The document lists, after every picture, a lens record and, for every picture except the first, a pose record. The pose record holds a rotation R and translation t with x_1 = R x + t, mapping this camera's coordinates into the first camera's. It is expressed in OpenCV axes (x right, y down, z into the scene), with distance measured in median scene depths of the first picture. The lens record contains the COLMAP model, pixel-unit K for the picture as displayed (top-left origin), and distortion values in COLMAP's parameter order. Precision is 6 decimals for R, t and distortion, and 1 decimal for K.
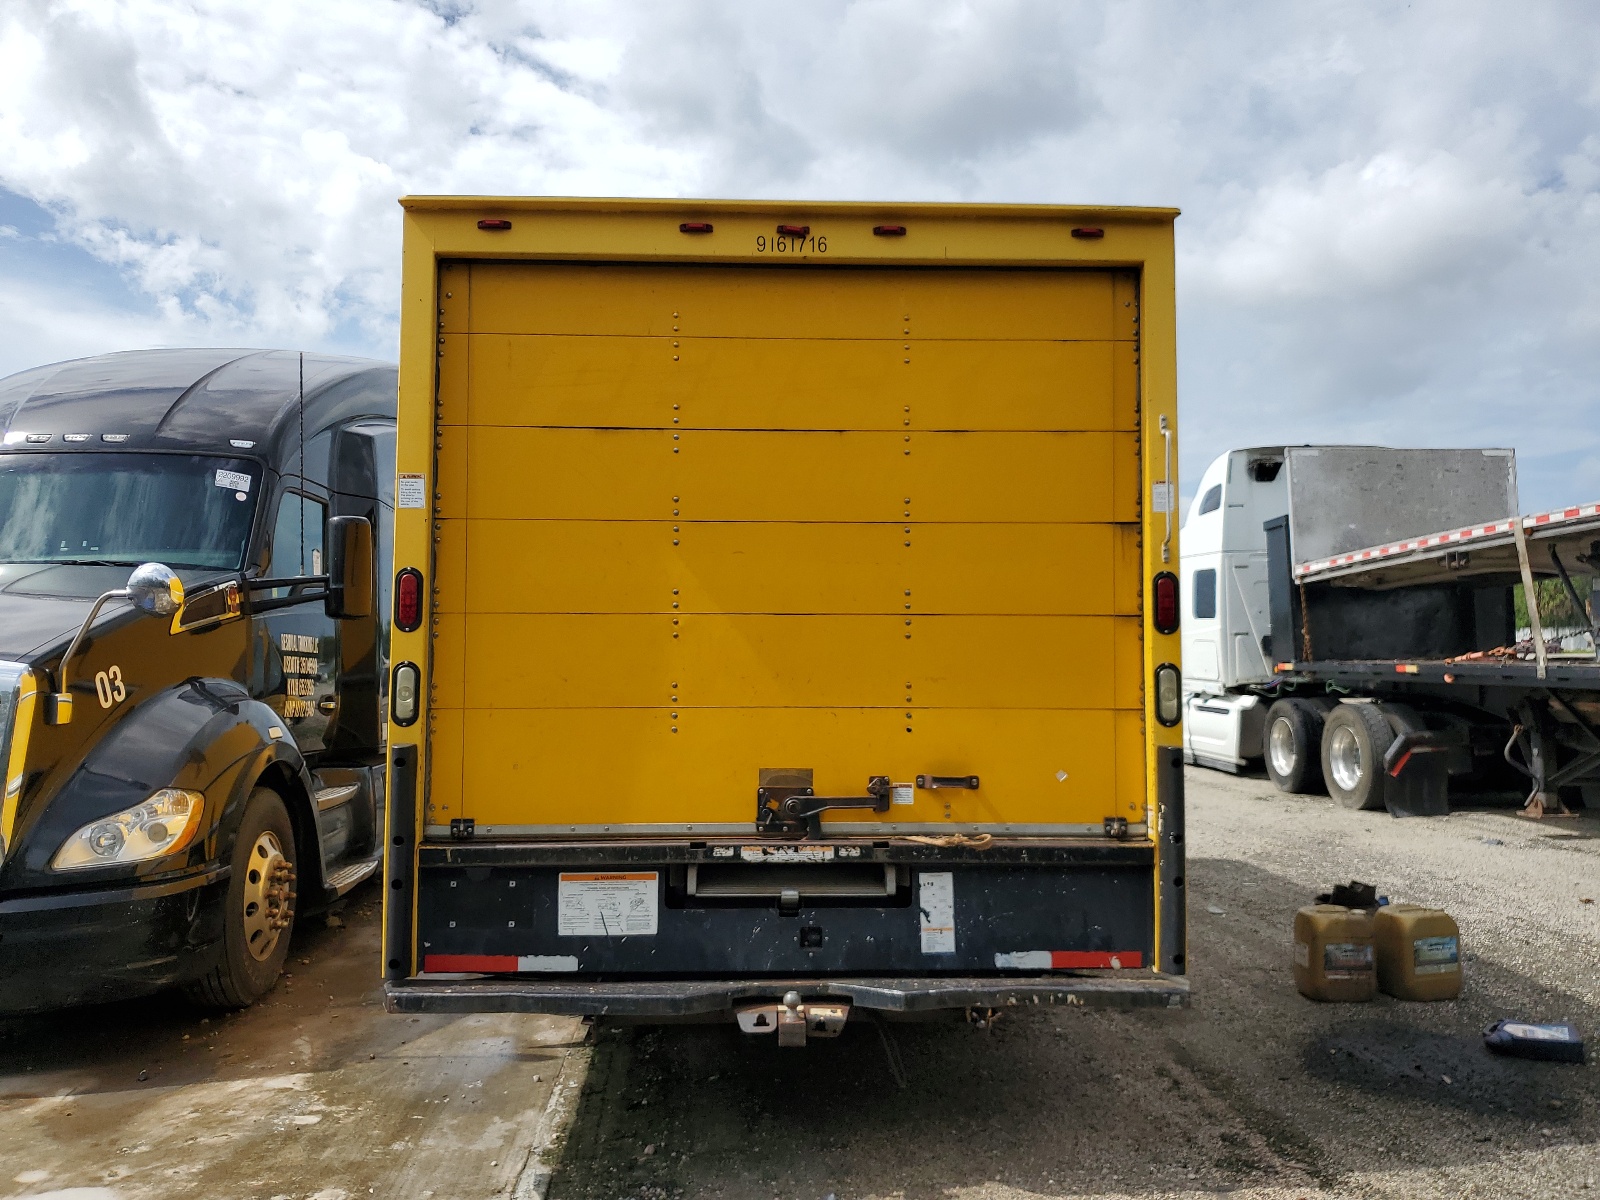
lens RADIAL K [[1237.8, 0, 808.3], [0, 1237.8, 620.1], [0, 0, 1]] dist [0.036783, -0.104331]
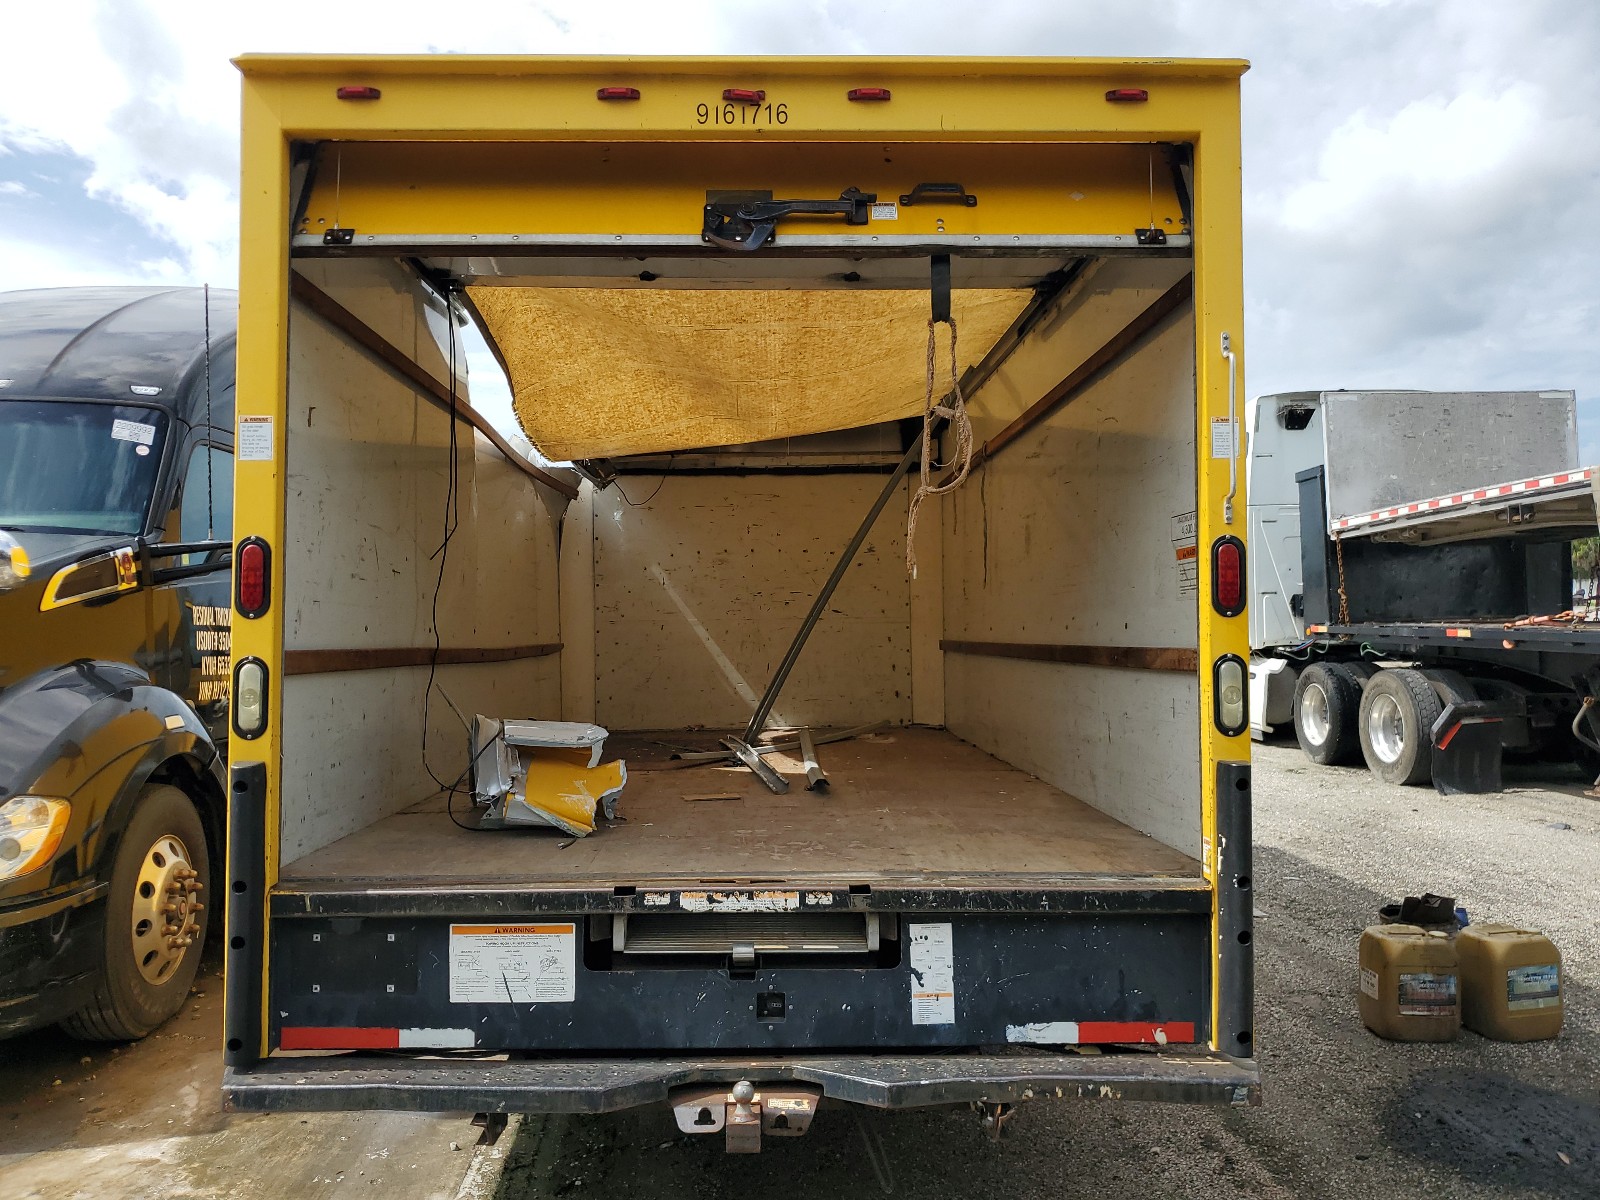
lens RADIAL K [[1169.6, 0, 800.0], [0, 1169.6, 600.0], [0, 0, 1]] dist [0.001280, 0.000332]
pose [[0.999709, -0.003612, -0.023854, 0.033999], [0.004233, 0.999652, 0.026019, -0.017080], [0.023752, -0.026112, 0.999377, 0.232839]]
